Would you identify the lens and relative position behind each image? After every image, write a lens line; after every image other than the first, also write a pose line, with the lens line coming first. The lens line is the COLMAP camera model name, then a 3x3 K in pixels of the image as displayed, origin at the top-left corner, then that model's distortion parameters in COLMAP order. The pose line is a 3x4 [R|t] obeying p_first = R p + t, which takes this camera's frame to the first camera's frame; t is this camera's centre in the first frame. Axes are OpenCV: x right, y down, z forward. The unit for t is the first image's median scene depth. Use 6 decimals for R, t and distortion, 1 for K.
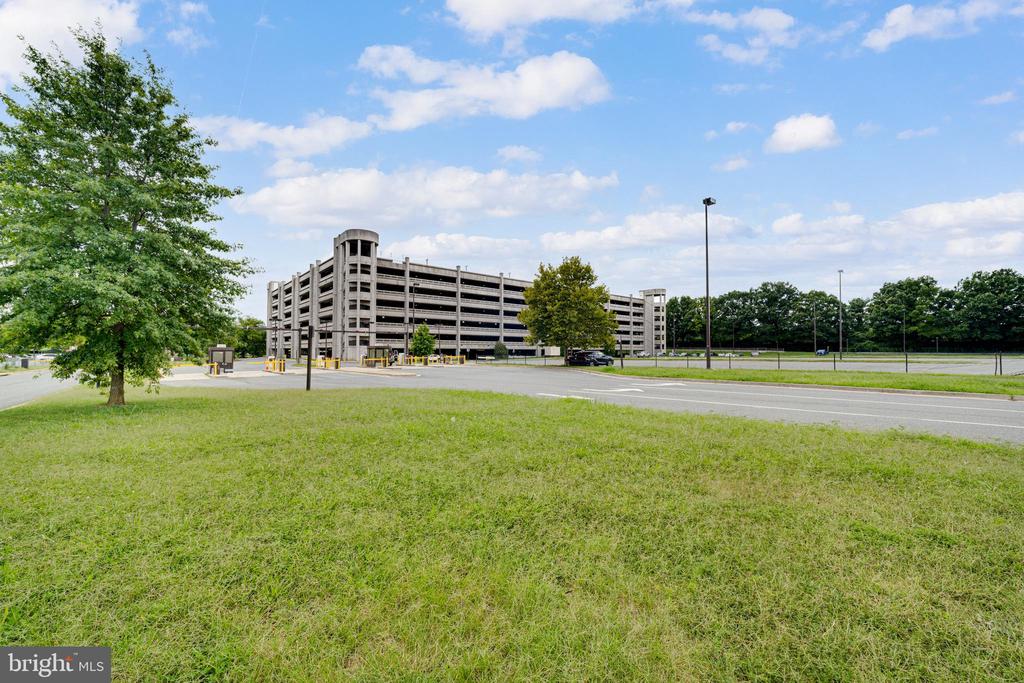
lens RADIAL K [[405.6, 0, 511.8], [0, 405.6, 339.3], [0, 0, 1]] dist [-0.004707, 0.001284]
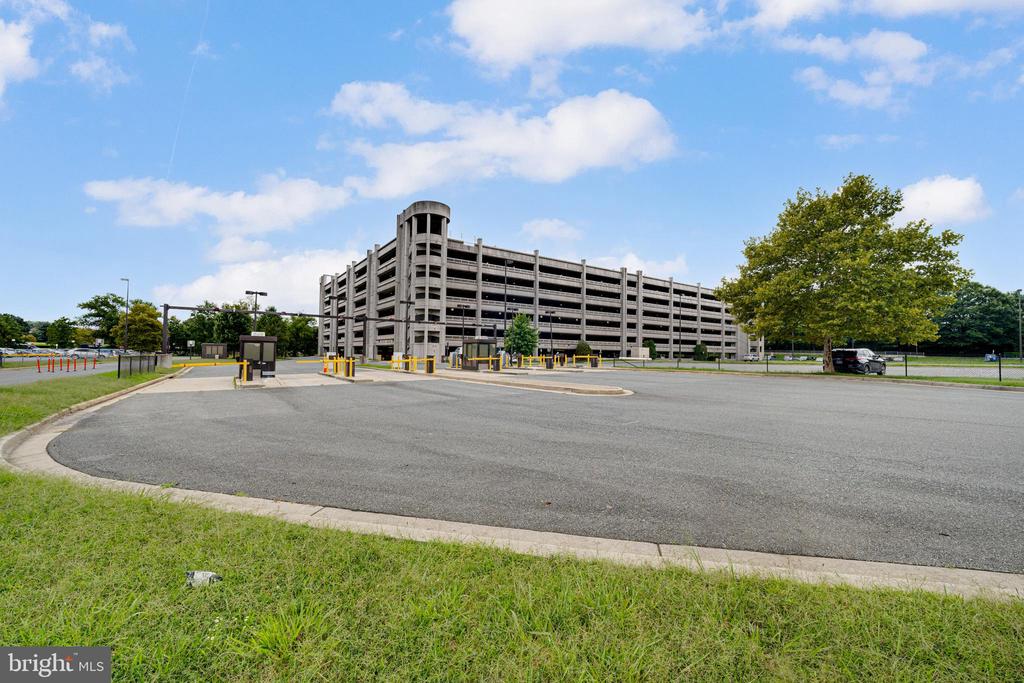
lens RADIAL K [[405.6, 0, 512.9], [0, 405.6, 340.3], [0, 0, 1]] dist [-0.004707, 0.001284]
pose [[0.995647, 0.007681, -0.092890, -0.111335], [-0.007952, 0.999965, -0.002553, 0.010164], [0.092868, 0.003280, 0.995673, 0.171650]]
